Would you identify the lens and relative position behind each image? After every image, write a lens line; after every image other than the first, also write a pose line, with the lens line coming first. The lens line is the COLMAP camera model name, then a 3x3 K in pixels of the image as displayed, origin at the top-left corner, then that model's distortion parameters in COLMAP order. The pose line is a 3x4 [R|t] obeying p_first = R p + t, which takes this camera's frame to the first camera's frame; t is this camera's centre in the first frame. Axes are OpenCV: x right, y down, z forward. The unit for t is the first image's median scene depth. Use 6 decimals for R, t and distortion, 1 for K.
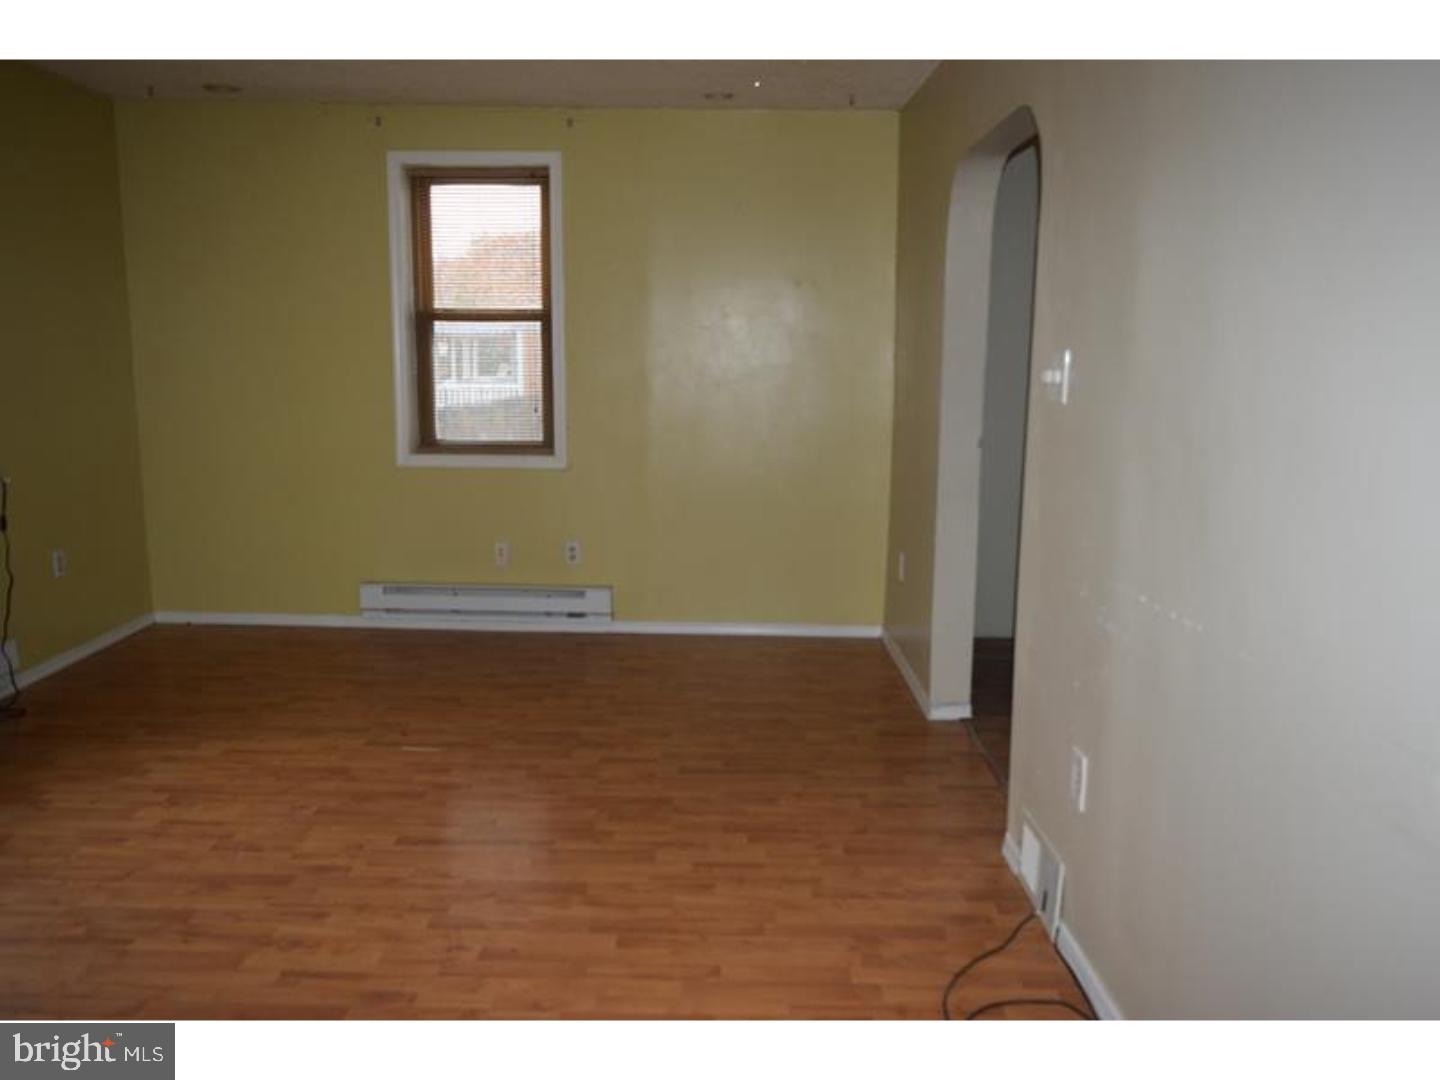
lens RADIAL K [[1139.4, 0, 715.3], [0, 1139.4, 553.7], [0, 0, 1]] dist [-0.022254, -0.006430]
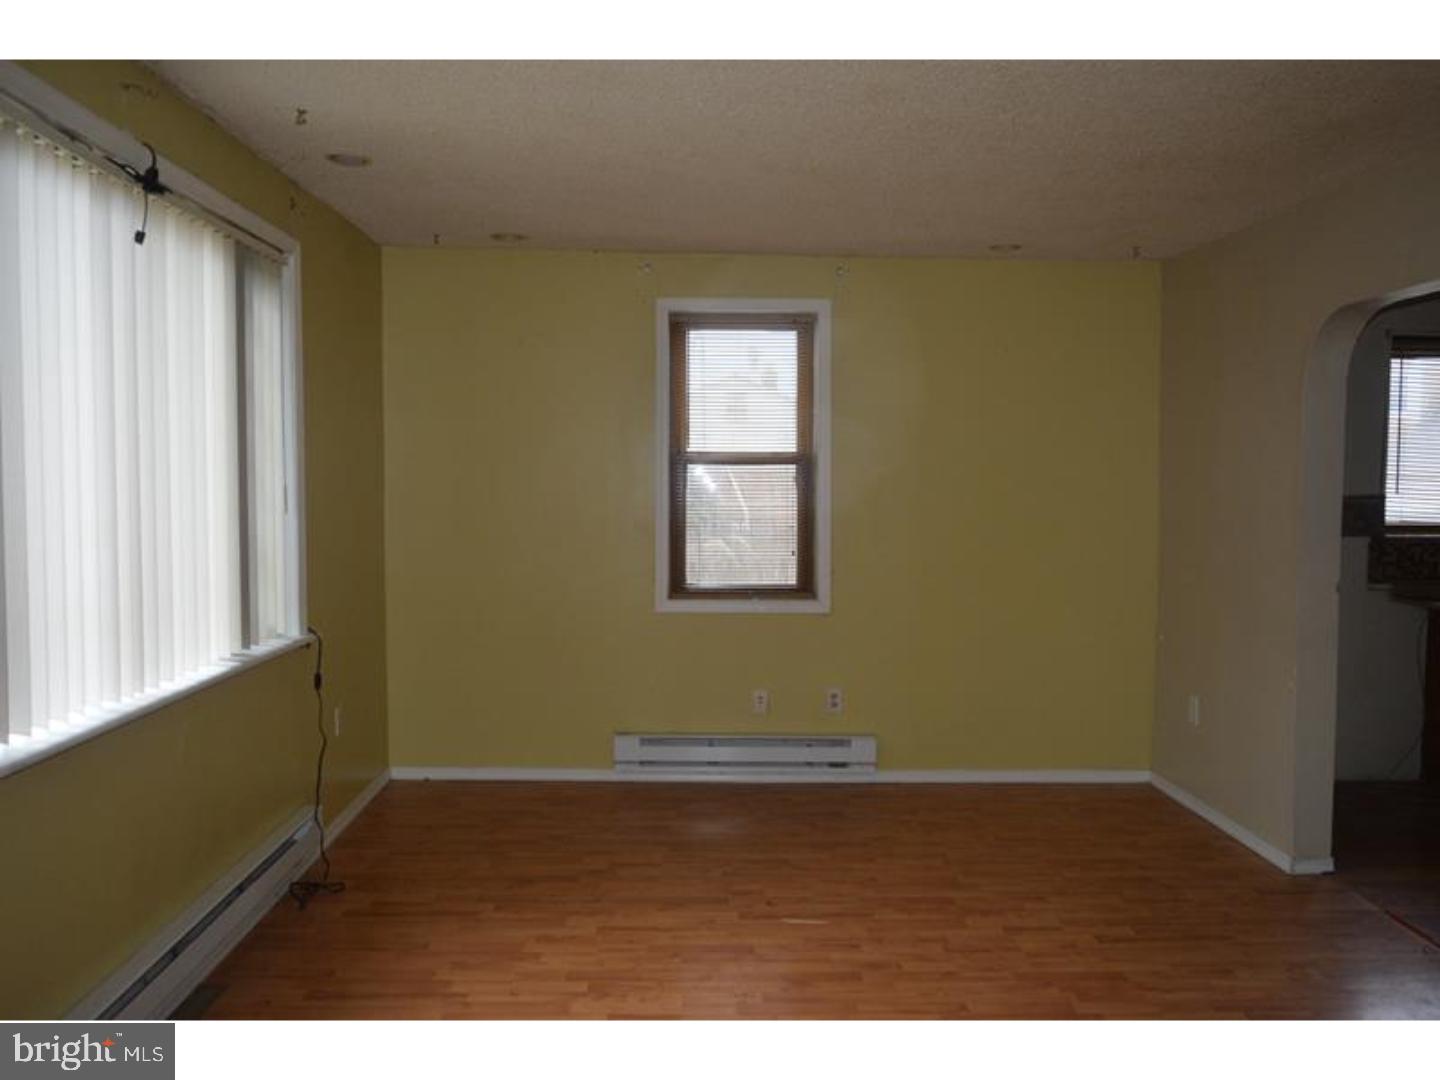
lens RADIAL K [[1139.4, 0, 722.4], [0, 1139.4, 534.3], [0, 0, 1]] dist [-0.022254, -0.006430]
pose [[0.999392, -0.006901, 0.034164, -0.255286], [0.011243, 0.991634, -0.128592, -0.017122], [-0.032991, 0.128898, 0.991109, 0.027155]]
